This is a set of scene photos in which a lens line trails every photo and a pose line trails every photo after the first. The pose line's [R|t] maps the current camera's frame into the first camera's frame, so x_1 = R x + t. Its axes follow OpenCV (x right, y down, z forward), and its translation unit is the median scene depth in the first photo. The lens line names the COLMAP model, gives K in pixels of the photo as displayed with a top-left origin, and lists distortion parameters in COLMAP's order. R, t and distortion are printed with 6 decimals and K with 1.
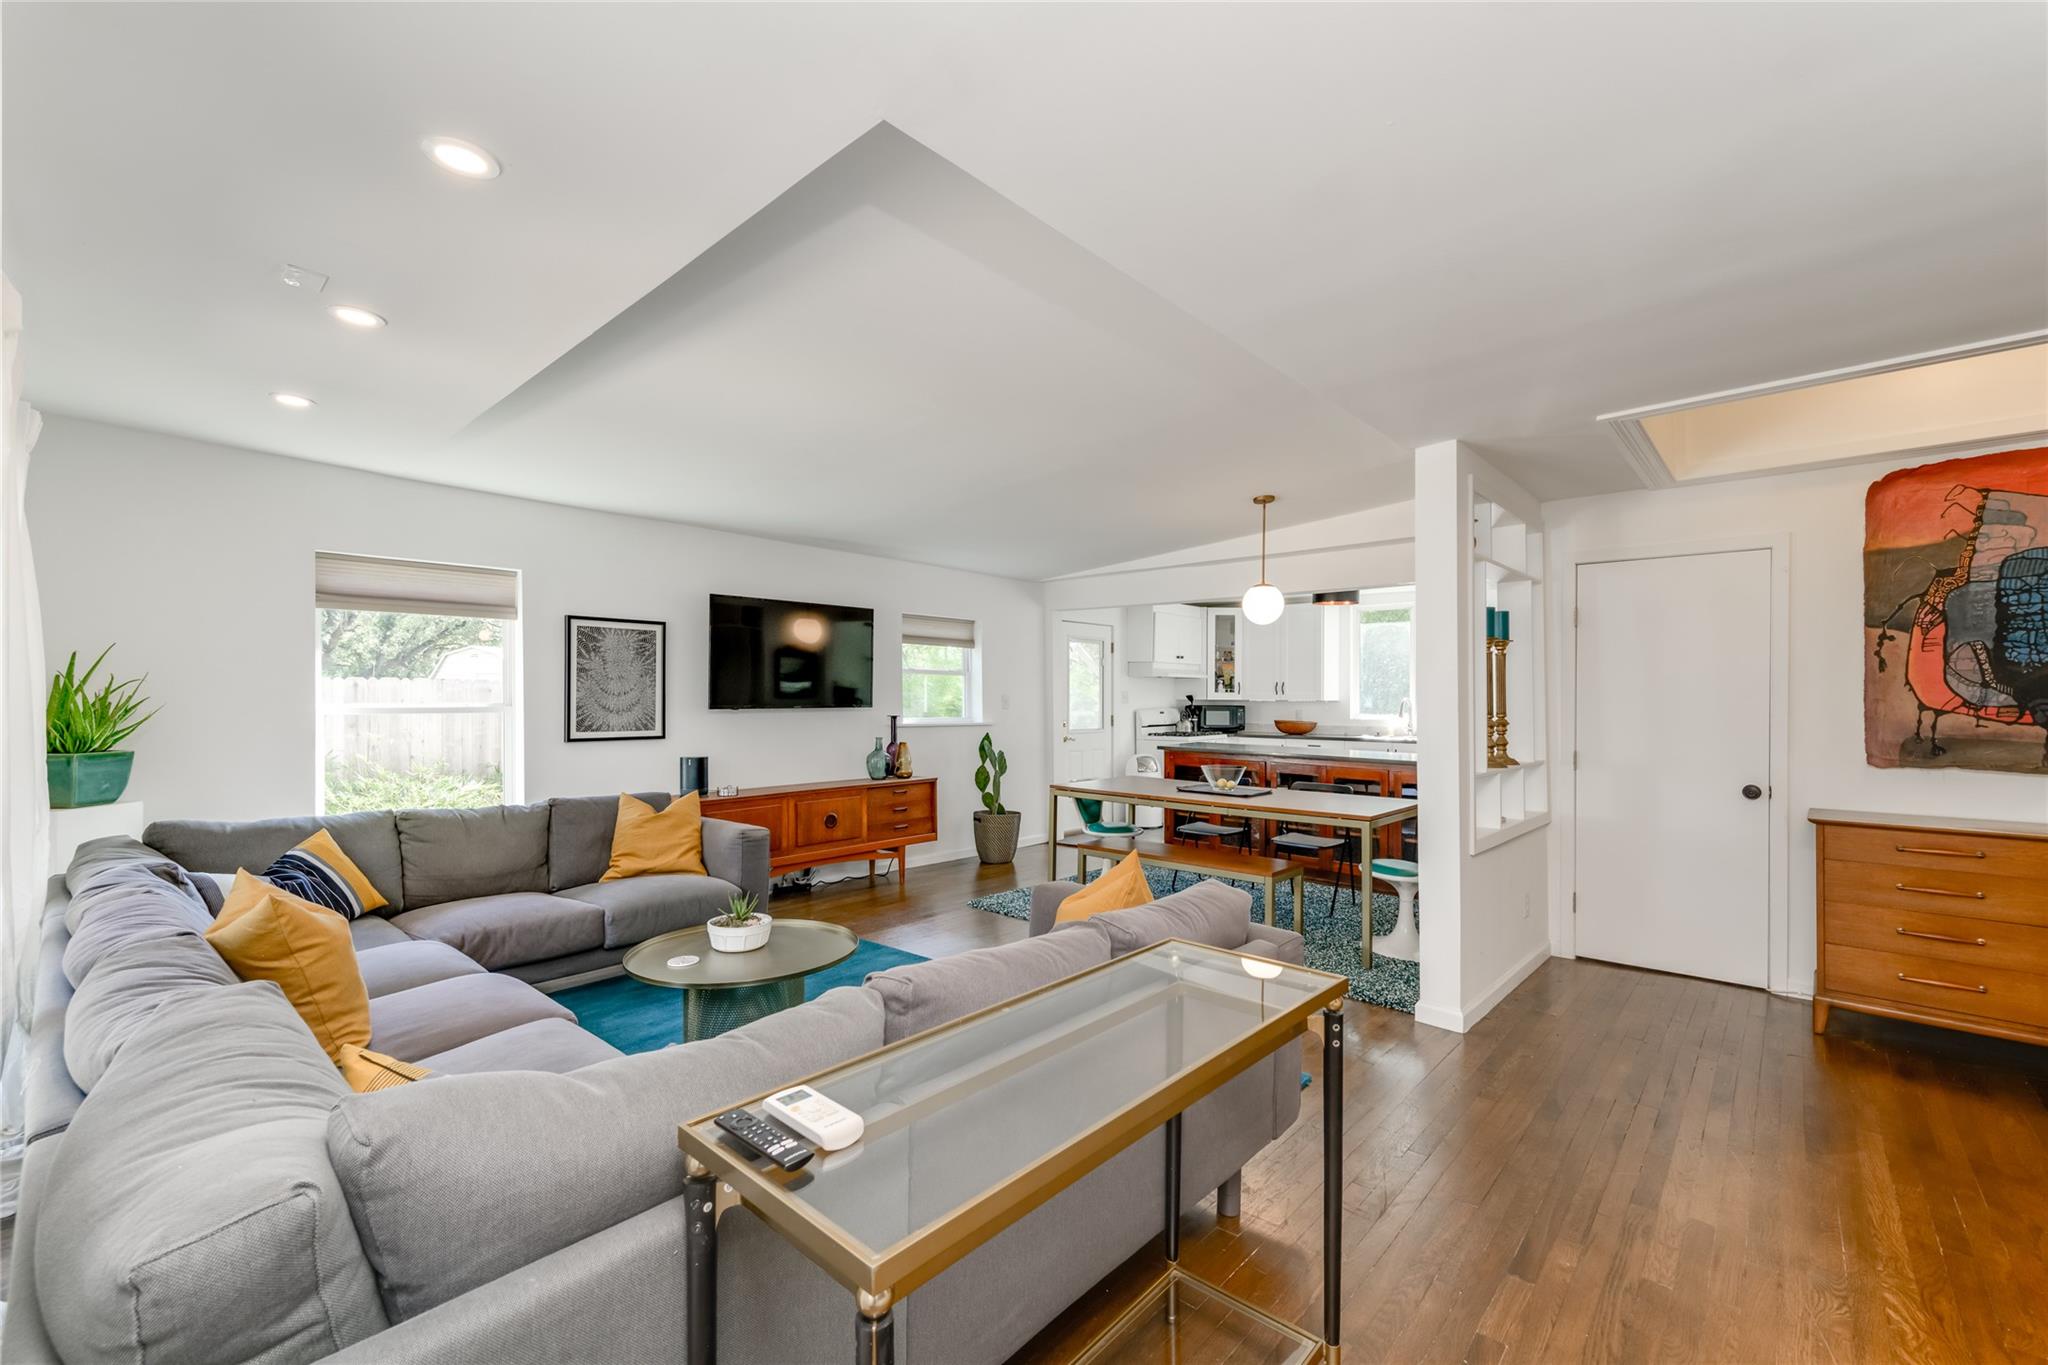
lens RADIAL K [[861.5, 0, 1022.0], [0, 861.5, 695.4], [0, 0, 1]] dist [-0.004539, -0.000610]
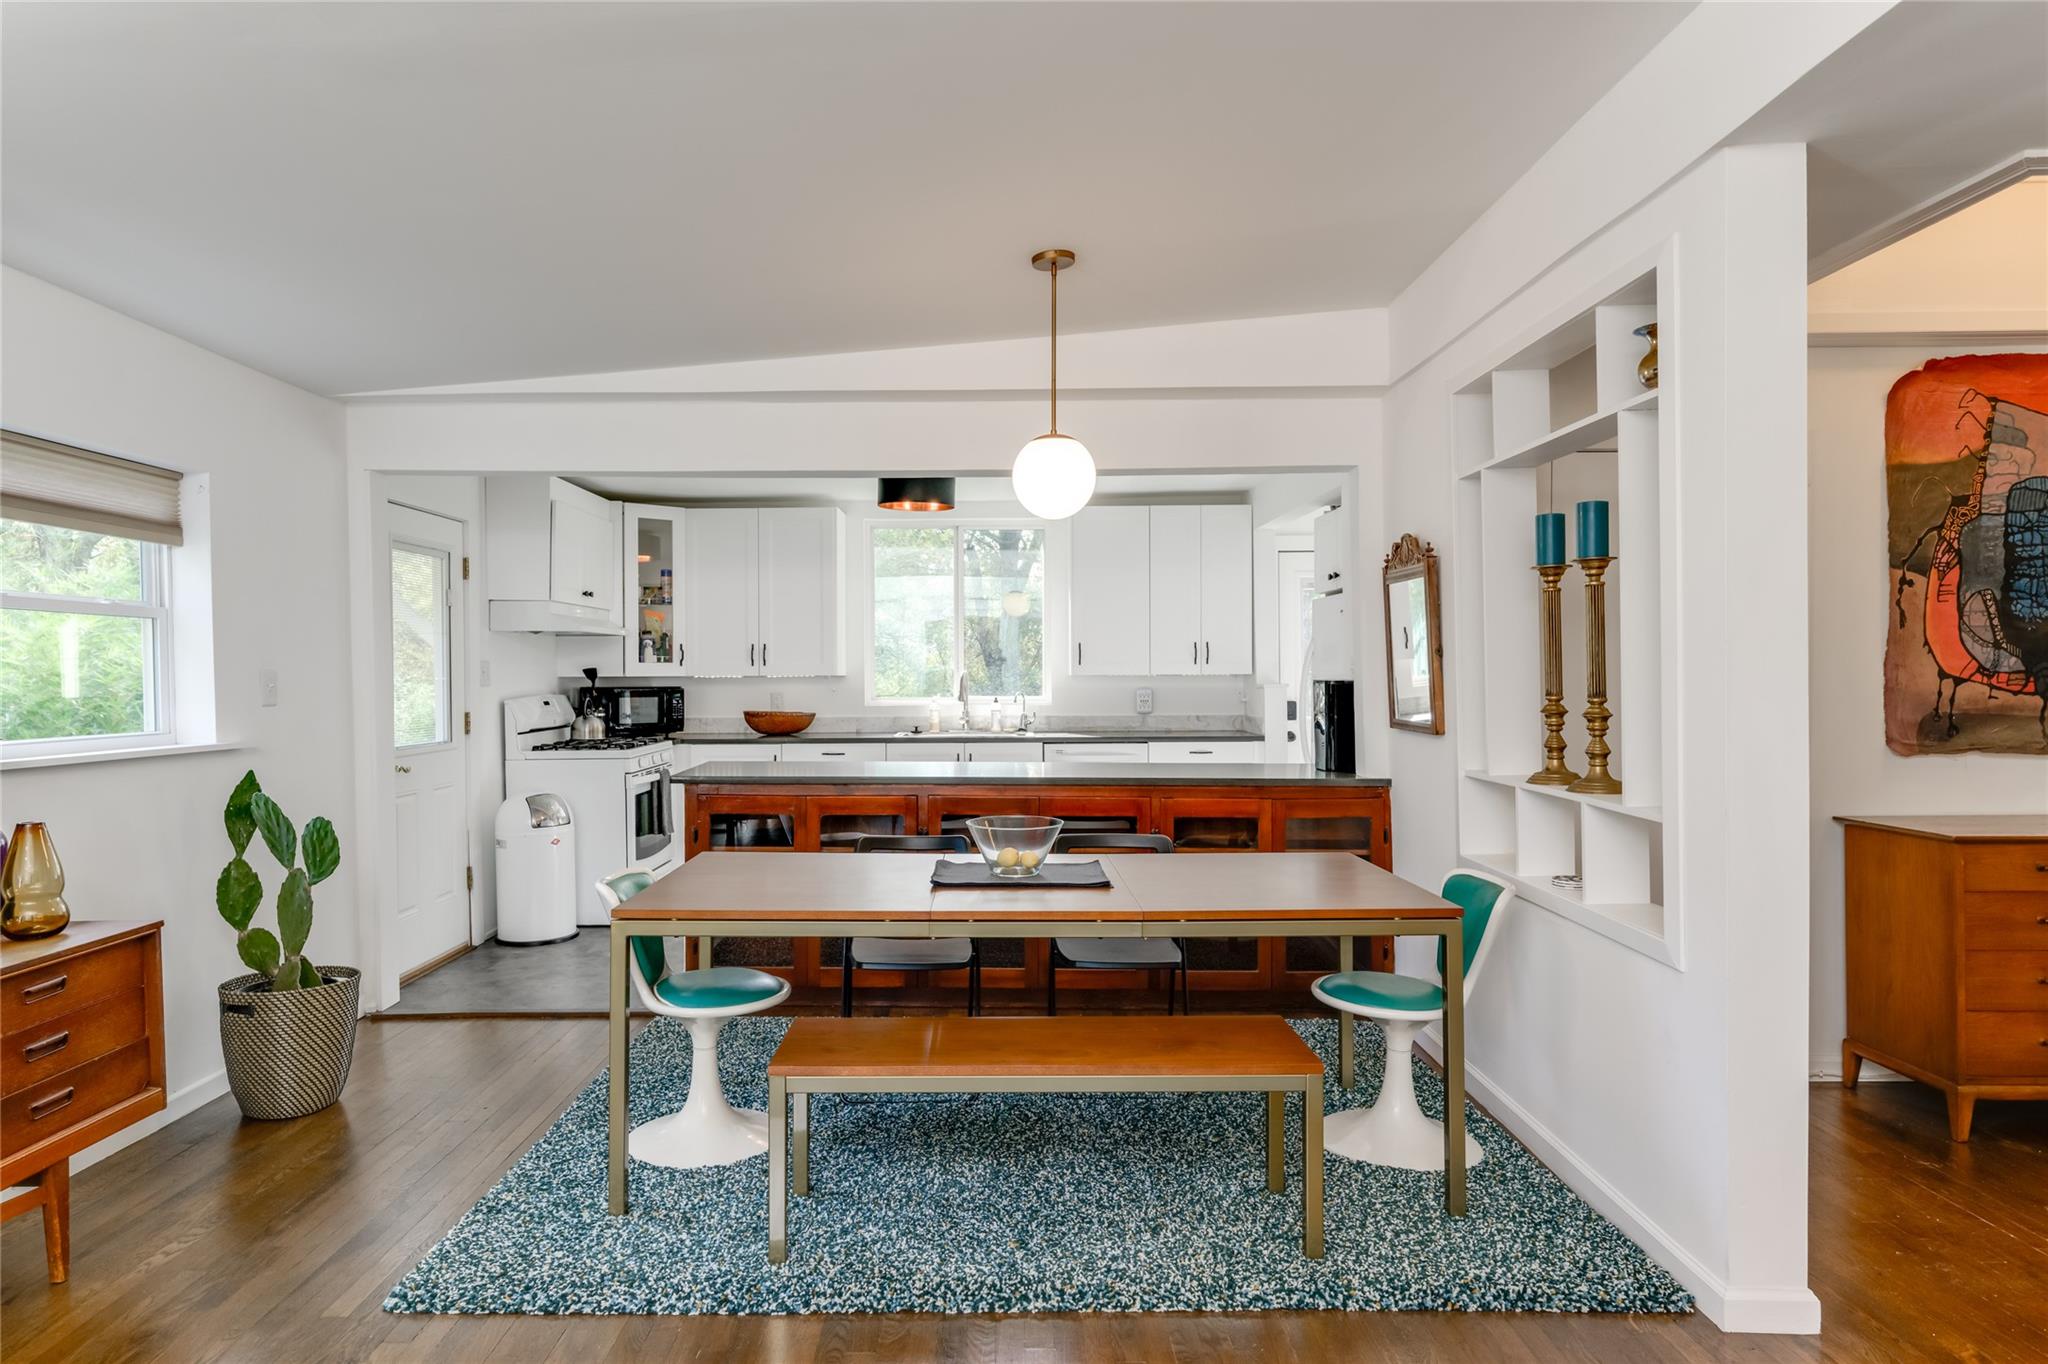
lens RADIAL K [[1220.8, 0, 1024.0], [0, 1220.8, 682.0], [0, 0, 1]] dist [-0.003947, -0.000485]
pose [[0.740612, -0.015025, 0.671765, -0.282025], [0.007474, 0.999872, 0.014124, -0.000810], [-0.671891, -0.005440, 0.740630, 0.725752]]
